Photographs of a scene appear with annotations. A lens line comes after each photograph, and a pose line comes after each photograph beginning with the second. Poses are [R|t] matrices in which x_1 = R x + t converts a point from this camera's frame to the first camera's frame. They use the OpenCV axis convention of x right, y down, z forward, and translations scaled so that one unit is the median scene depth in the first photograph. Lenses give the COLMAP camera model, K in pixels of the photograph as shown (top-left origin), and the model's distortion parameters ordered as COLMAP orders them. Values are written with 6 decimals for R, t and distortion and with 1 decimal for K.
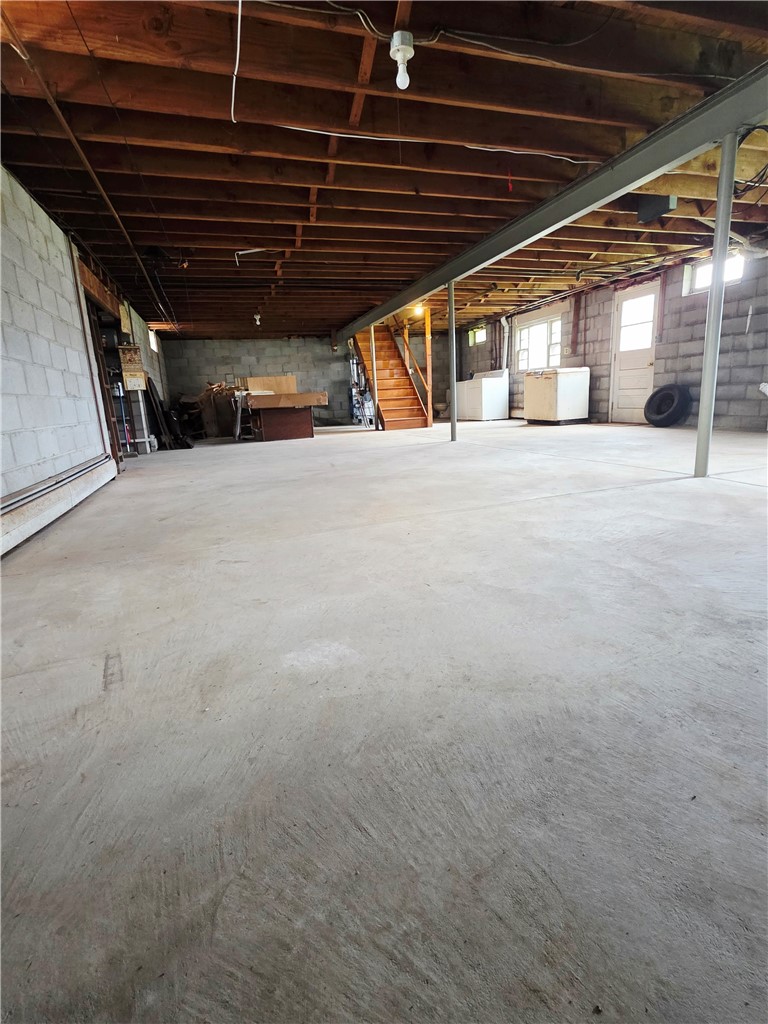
lens RADIAL K [[491.7, 0, 382.3], [0, 491.7, 509.0], [0, 0, 1]] dist [0.002309, 0.000271]
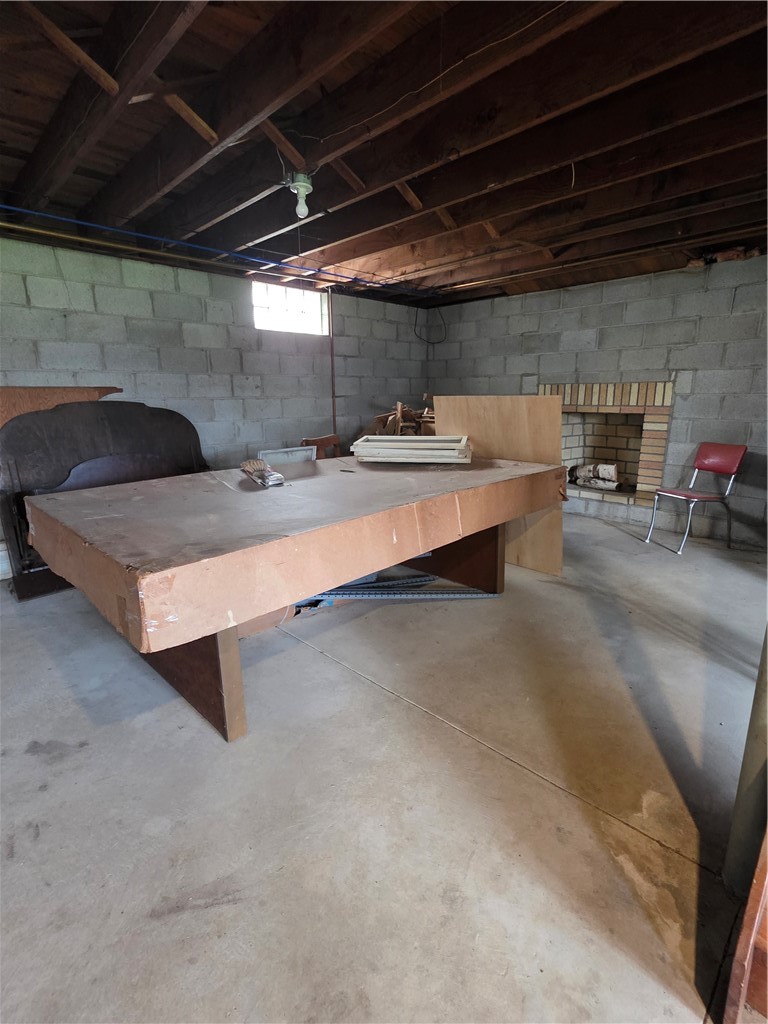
lens RADIAL K [[491.7, 0, 387.0], [0, 491.7, 504.9], [0, 0, 1]] dist [0.002309, 0.000271]
pose [[0.454468, 0.246800, -0.855891, 0.021148], [-0.215179, 0.962812, 0.163374, -0.210319], [0.864382, 0.109921, 0.490673, 0.701290]]
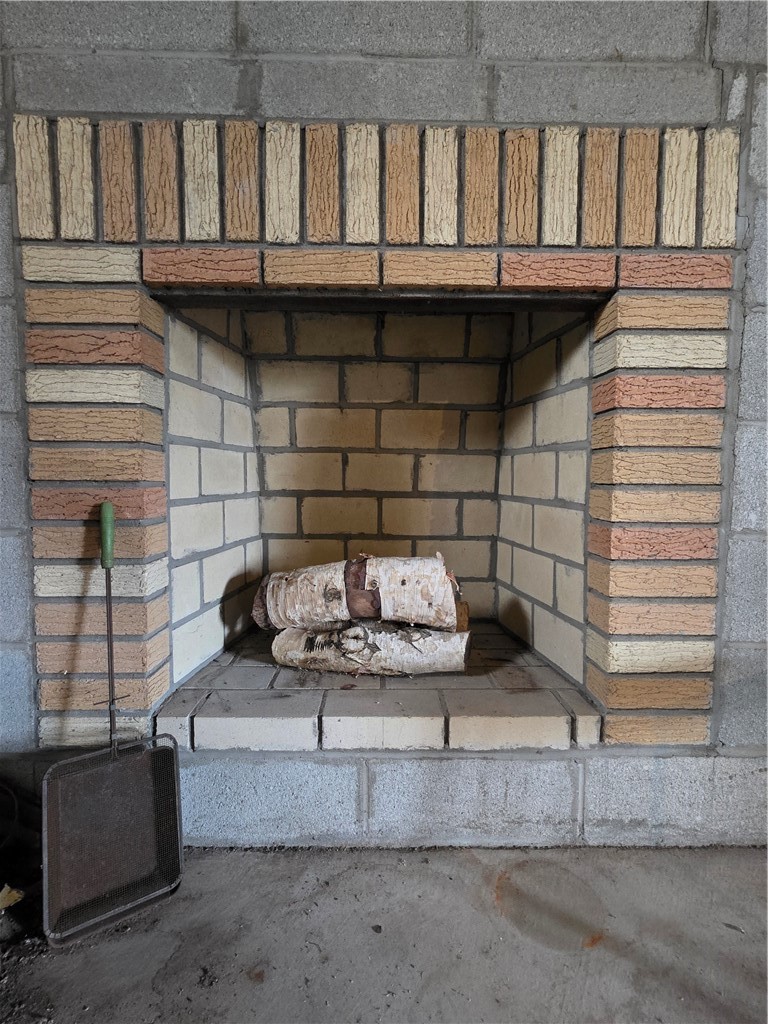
lens RADIAL K [[491.7, 0, 385.2], [0, 491.7, 504.3], [0, 0, 1]] dist [0.002309, 0.000271]
pose [[0.955920, 0.073944, -0.284163, -0.229502], [-0.118801, 0.982421, -0.144001, -0.211223], [0.268519, 0.171412, 0.947900, 0.964470]]
